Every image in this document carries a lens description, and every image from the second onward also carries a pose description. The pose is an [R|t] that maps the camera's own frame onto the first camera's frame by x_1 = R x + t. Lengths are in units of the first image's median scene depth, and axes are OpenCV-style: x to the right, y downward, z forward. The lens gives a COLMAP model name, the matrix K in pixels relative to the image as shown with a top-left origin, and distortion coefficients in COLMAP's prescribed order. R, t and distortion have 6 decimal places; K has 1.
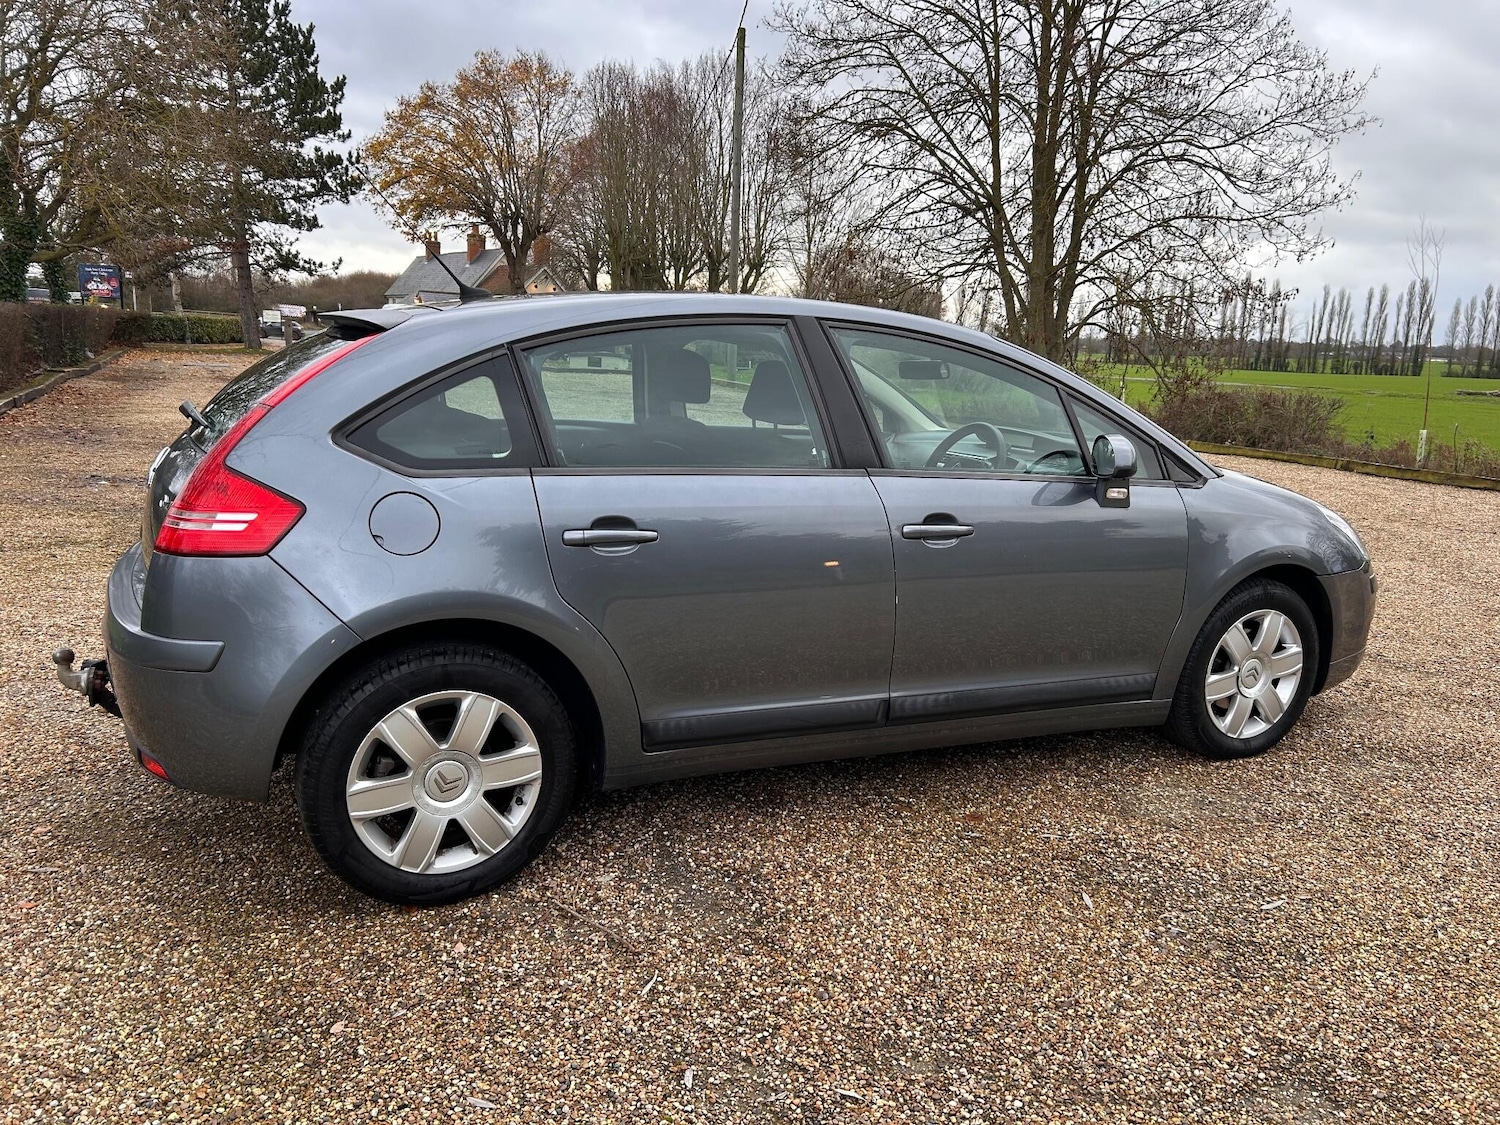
lens RADIAL K [[1129.0, 0, 760.2], [0, 1129.0, 566.9], [0, 0, 1]] dist [0.051672, -0.052756]
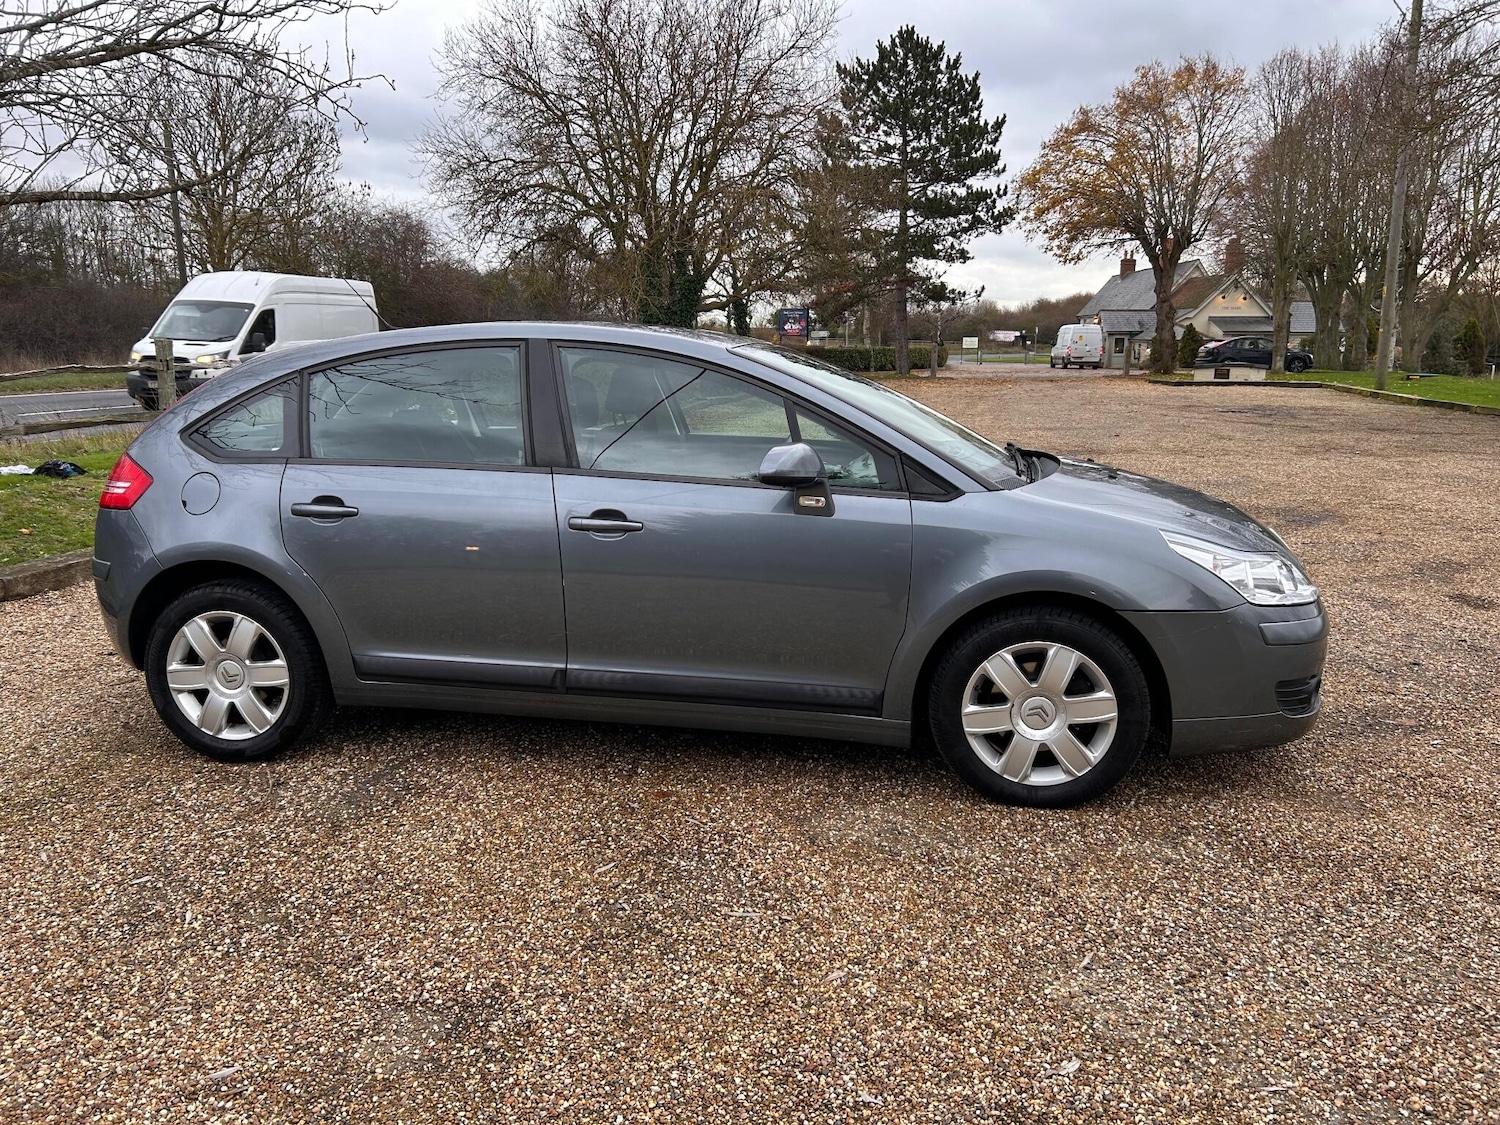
lens RADIAL K [[1129.0, 0, 741.2], [0, 1129.0, 556.5], [0, 0, 1]] dist [0.051672, -0.052756]
pose [[0.812102, 0.067357, -0.579615, 0.150656], [-0.081951, 0.996636, 0.000998, -0.002105], [0.577732, 0.046690, 0.814890, 0.027340]]
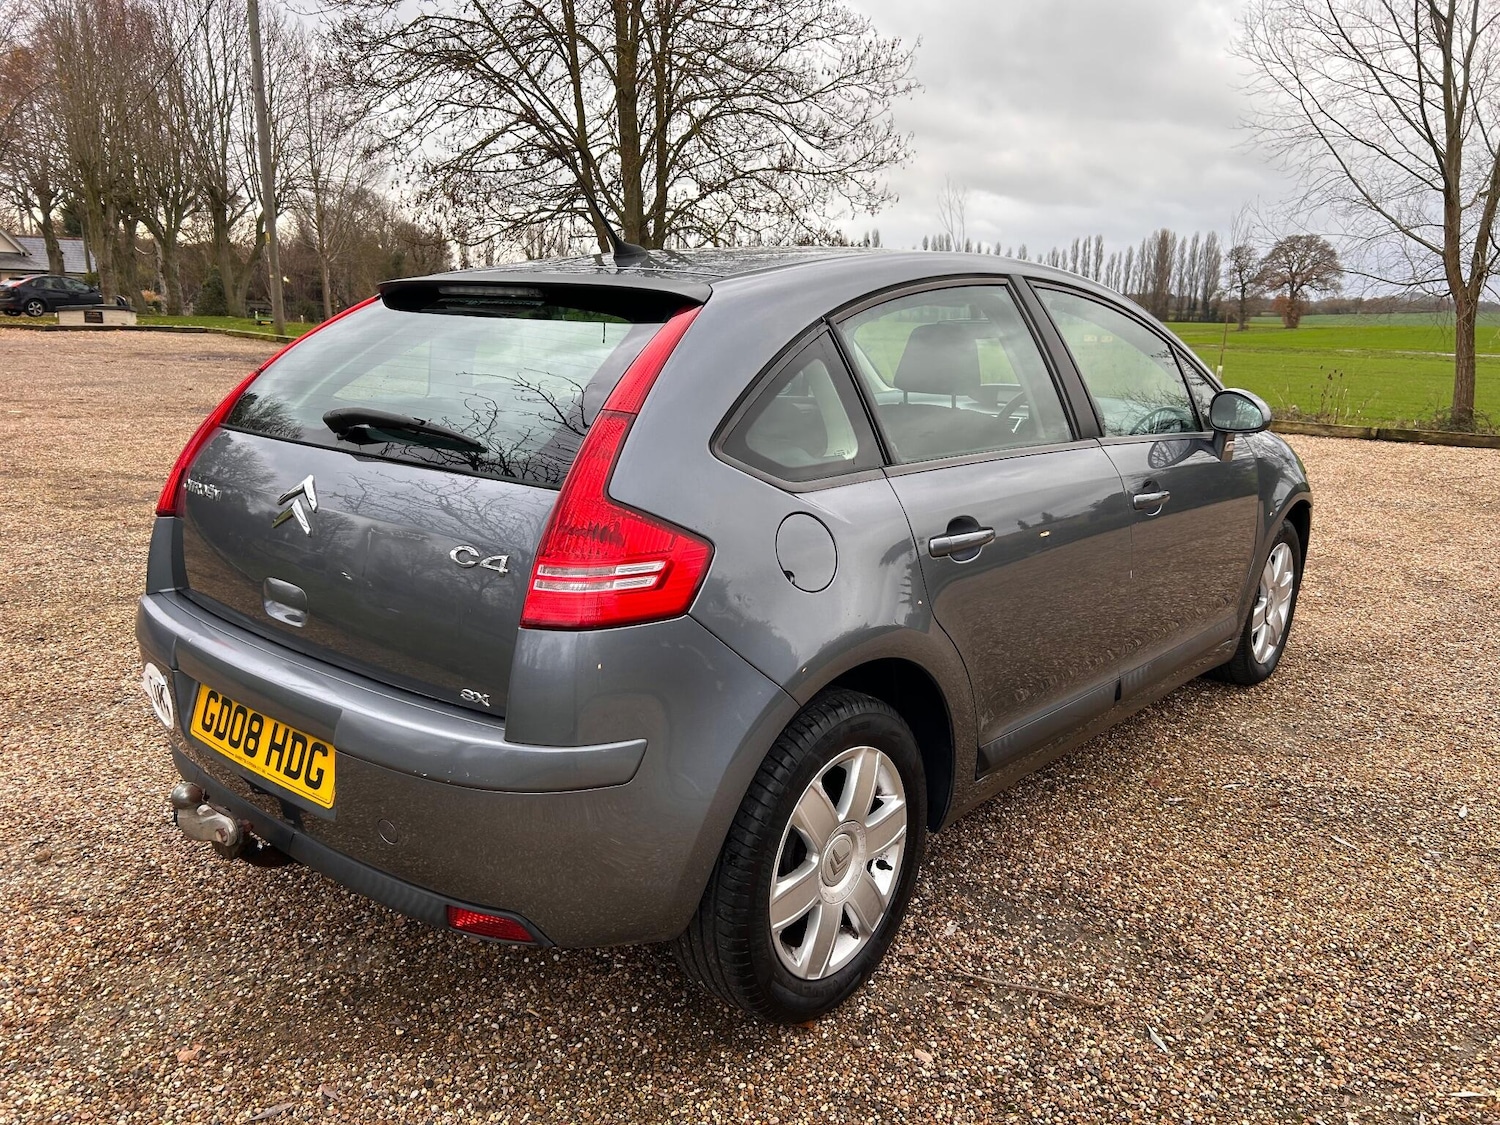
lens RADIAL K [[1129.0, 0, 761.2], [0, 1129.0, 566.7], [0, 0, 1]] dist [0.051672, -0.052756]
pose [[0.912285, -0.109515, 0.394642, -0.087801], [0.092124, 0.993764, 0.062814, -0.010788], [-0.399061, -0.020948, 0.916685, 0.039472]]
